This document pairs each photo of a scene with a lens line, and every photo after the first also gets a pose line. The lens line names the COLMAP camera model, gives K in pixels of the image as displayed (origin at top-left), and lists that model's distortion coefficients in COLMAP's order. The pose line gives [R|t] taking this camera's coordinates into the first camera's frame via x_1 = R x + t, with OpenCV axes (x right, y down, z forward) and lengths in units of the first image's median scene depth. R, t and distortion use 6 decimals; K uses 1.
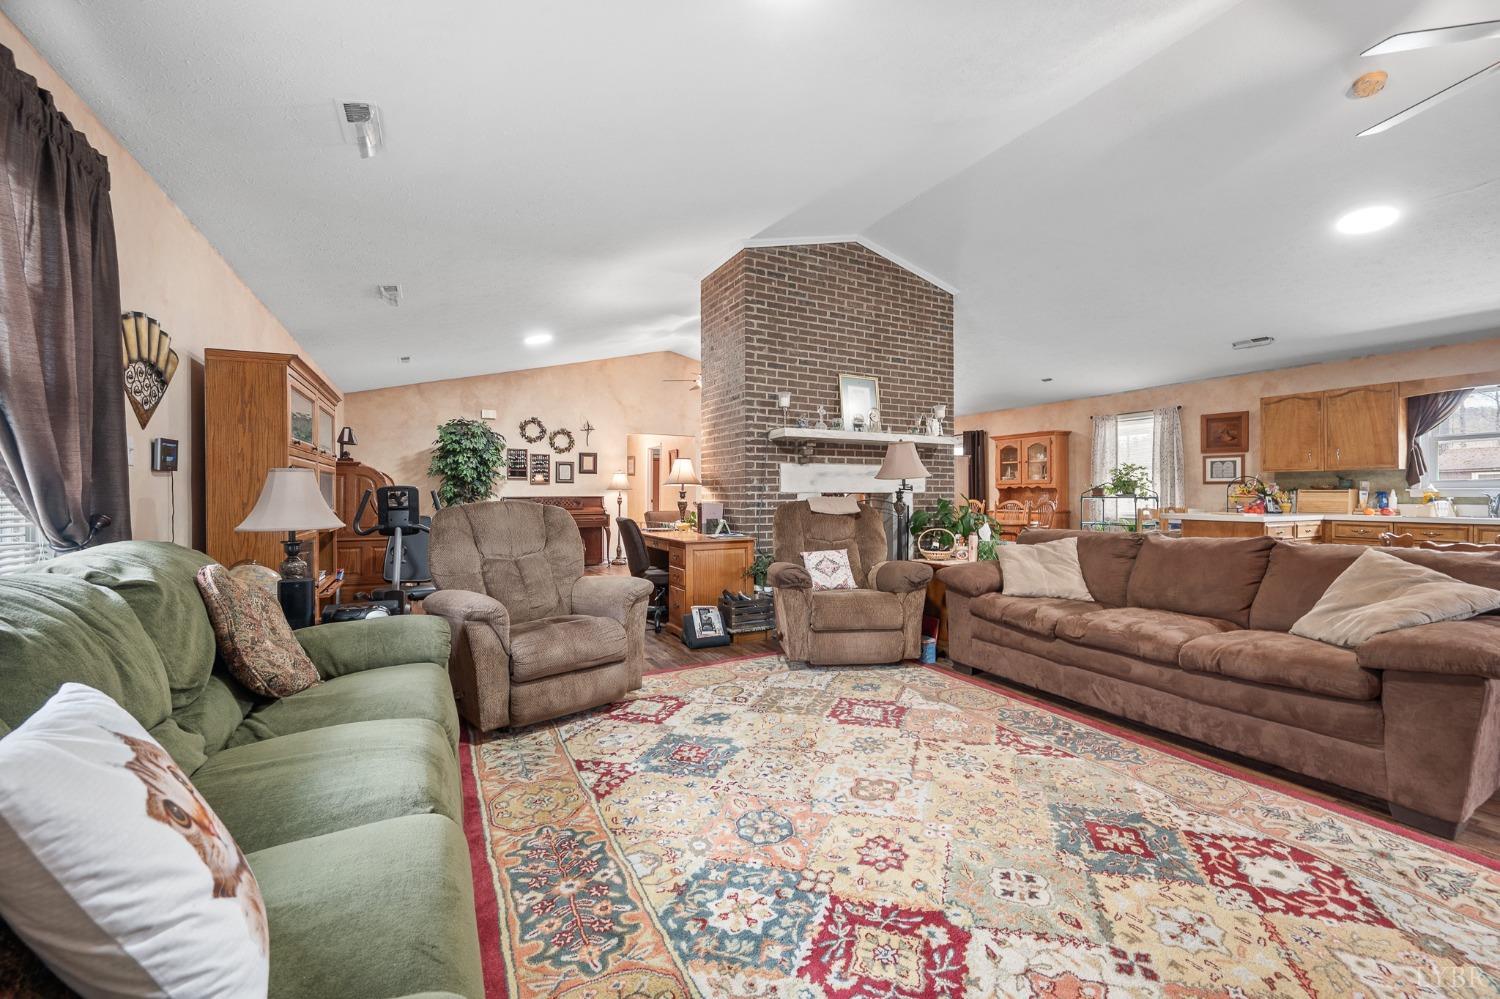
lens RADIAL K [[597.7, 0, 759.1], [0, 597.7, 494.2], [0, 0, 1]] dist [0.002136, -0.001111]
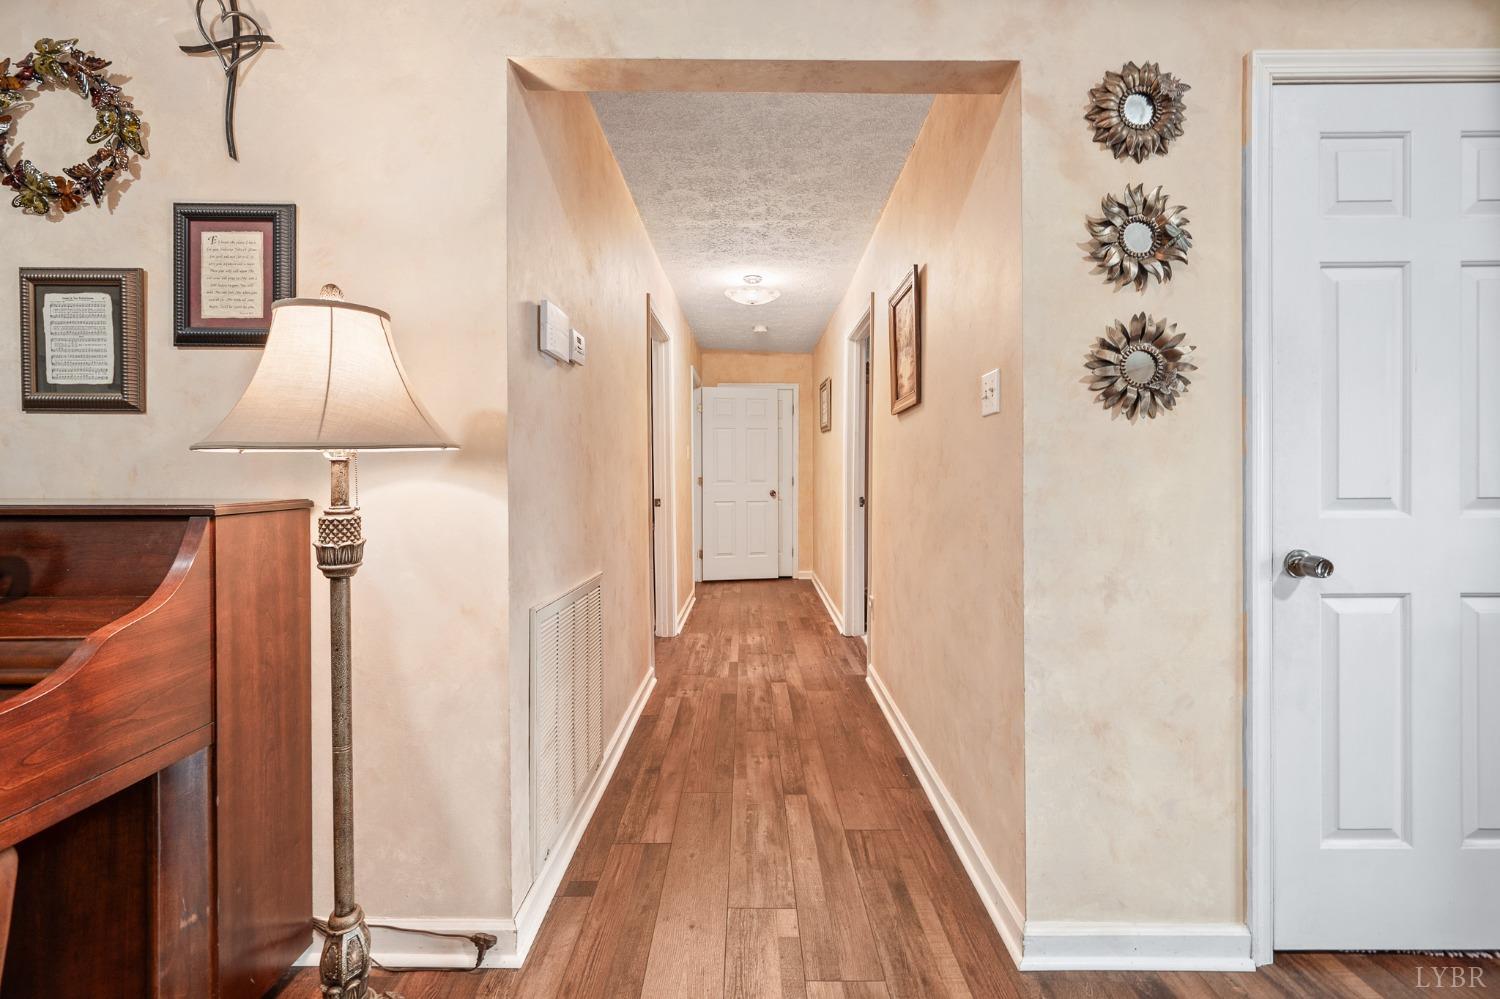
lens RADIAL K [[597.7, 0, 752.0], [0, 597.7, 476.5], [0, 0, 1]] dist [0.002136, -0.001111]
pose [[0.872625, 0.002950, -0.488382, -0.360937], [-0.005082, 0.999982, -0.003039, -0.007904], [0.488364, 0.005134, 0.872625, 3.305159]]
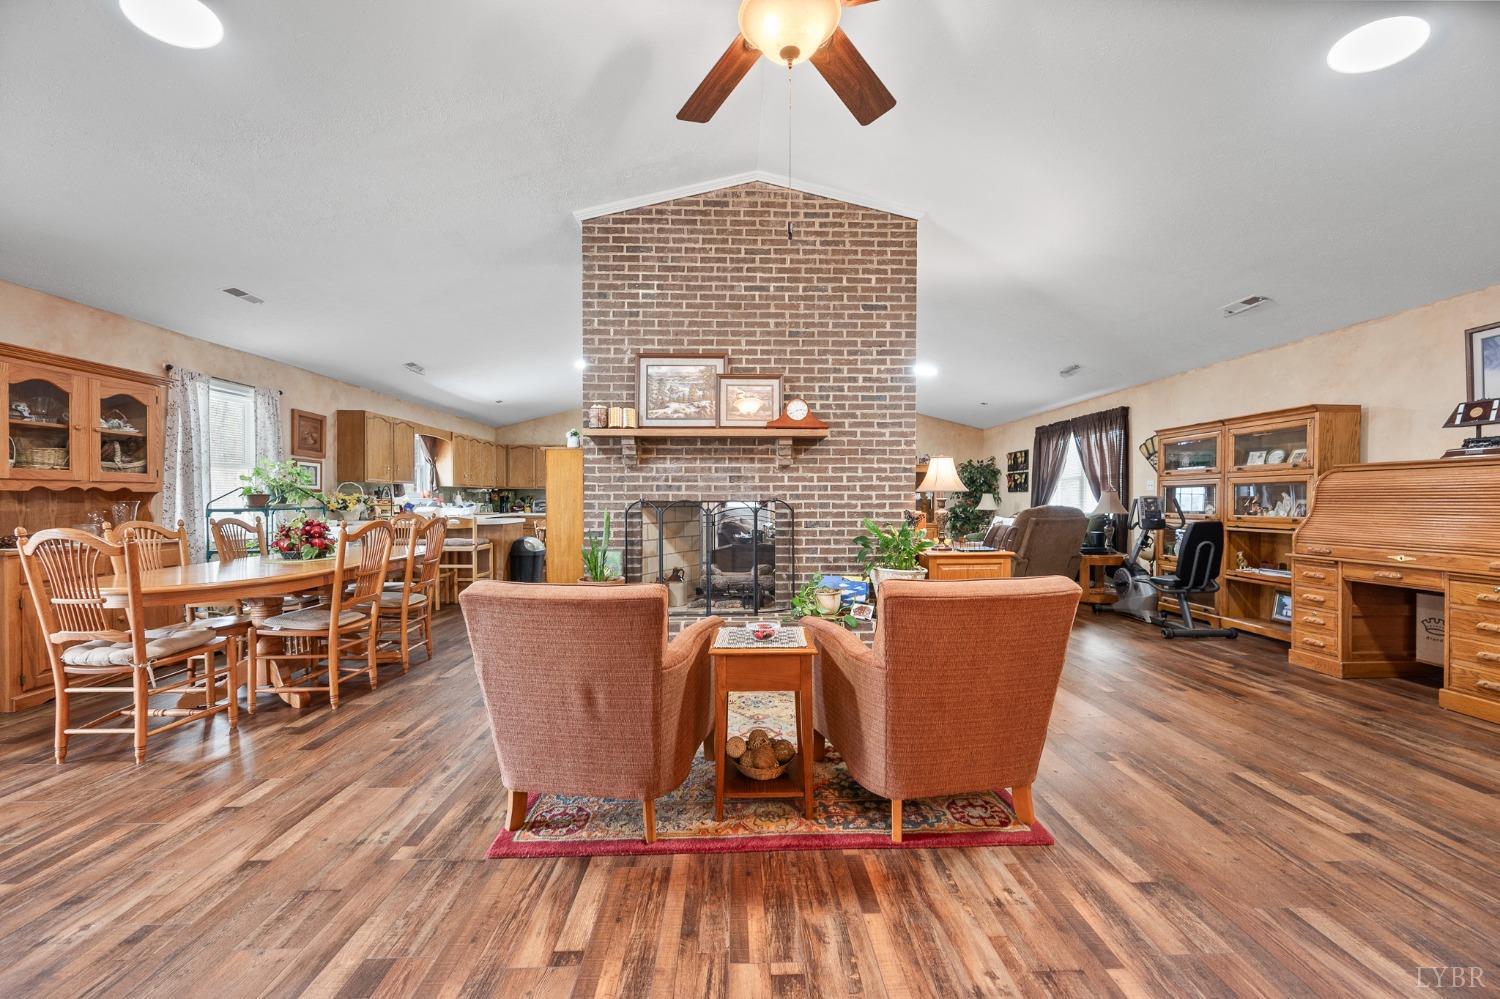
lens RADIAL K [[597.7, 0, 745.3], [0, 597.7, 502.7], [0, 0, 1]] dist [0.002136, -0.001111]
pose [[-0.888260, -0.000130, 0.459341, -0.554492], [0.003052, 0.999976, 0.006185, -0.010472], [-0.459331, 0.006896, -0.888238, 3.872969]]
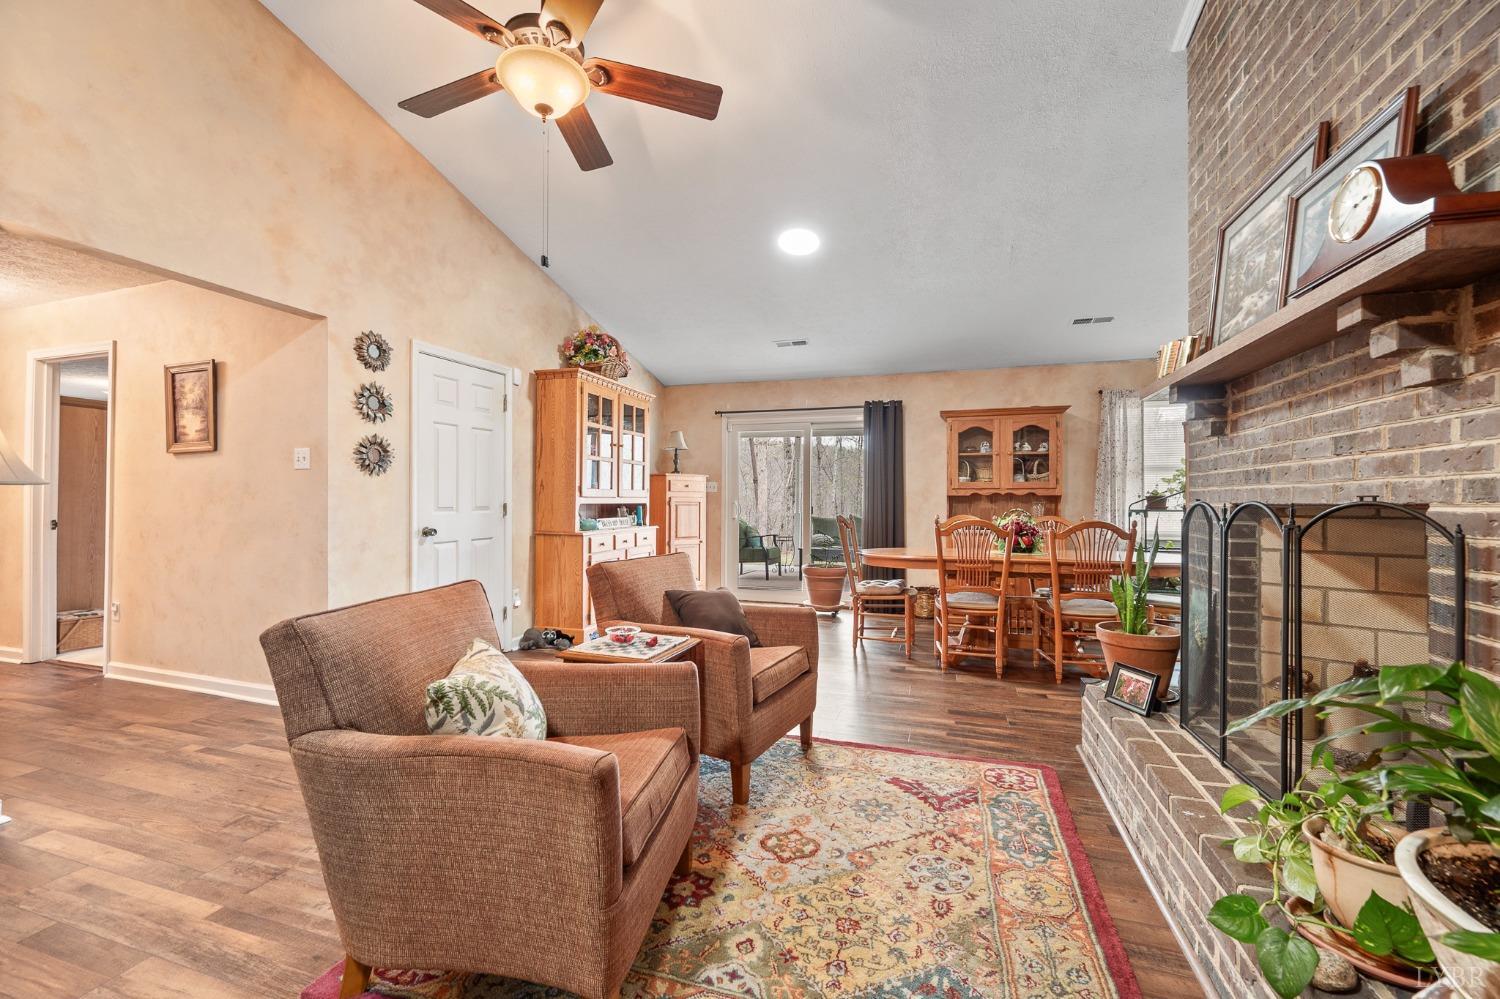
lens RADIAL K [[597.7, 0, 752.6], [0, 597.7, 499.2], [0, 0, 1]] dist [0.002136, -0.001111]
pose [[0.725628, 0.004135, 0.688074, -0.627065], [-0.001249, 0.999988, -0.004692, -0.007196], [-0.688086, 0.002545, 0.725625, 2.390772]]
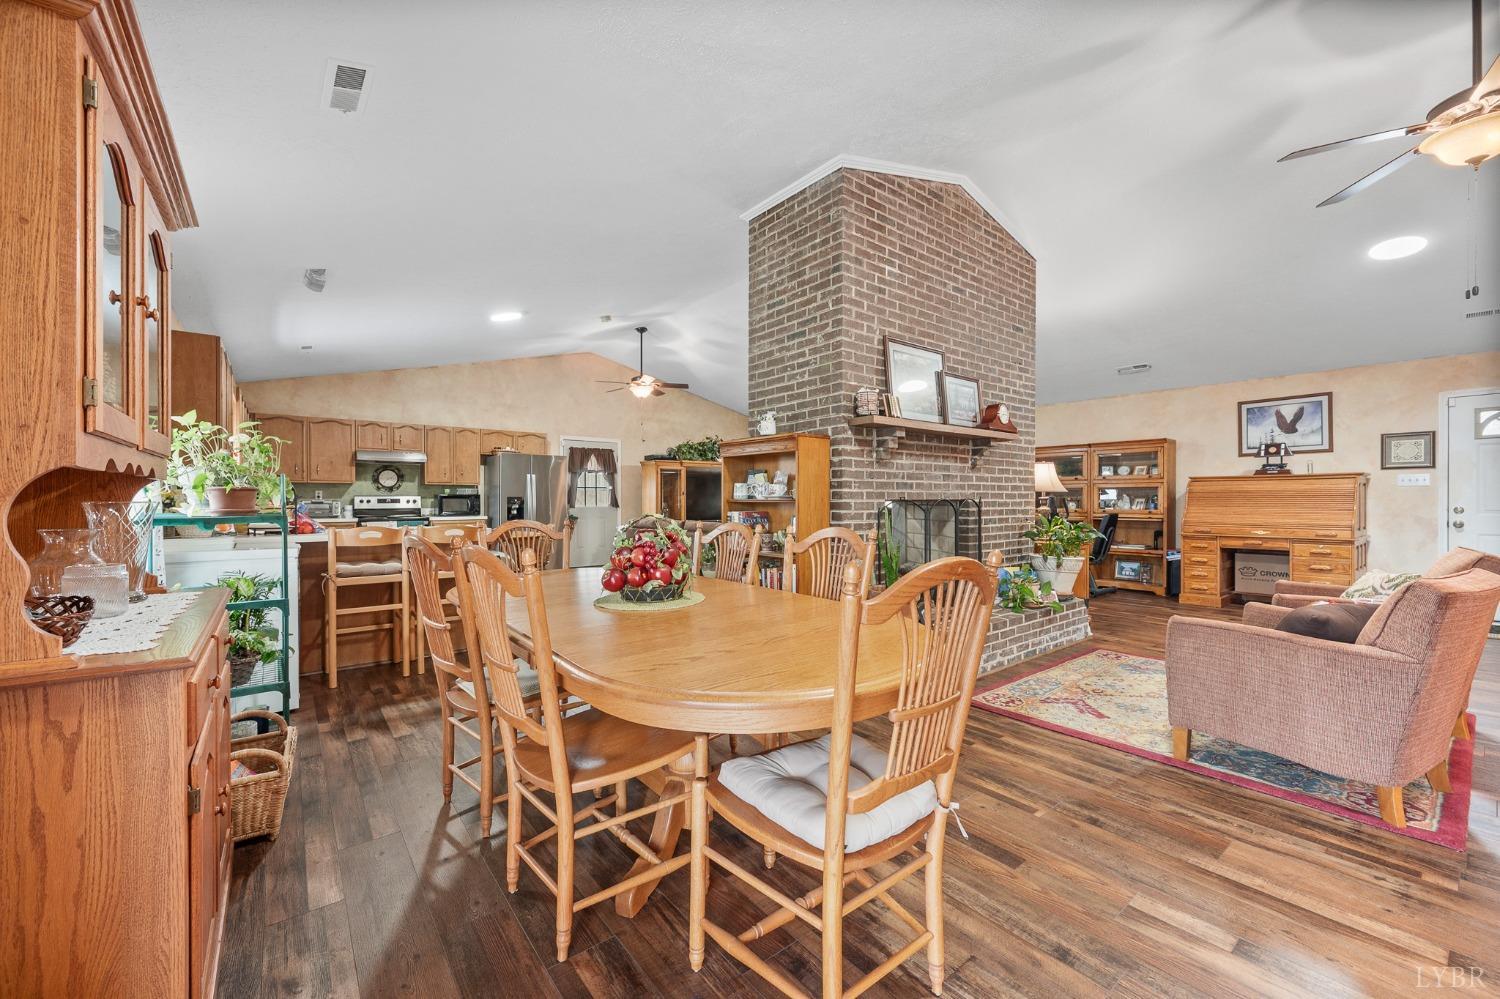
lens RADIAL K [[597.7, 0, 747.4], [0, 597.7, 501.7], [0, 0, 1]] dist [0.002136, -0.001111]
pose [[-0.985519, 0.003368, -0.169534, 1.048356], [0.002246, 0.999974, 0.006807, -0.012029], [0.169553, 0.006328, -0.985501, 3.946233]]
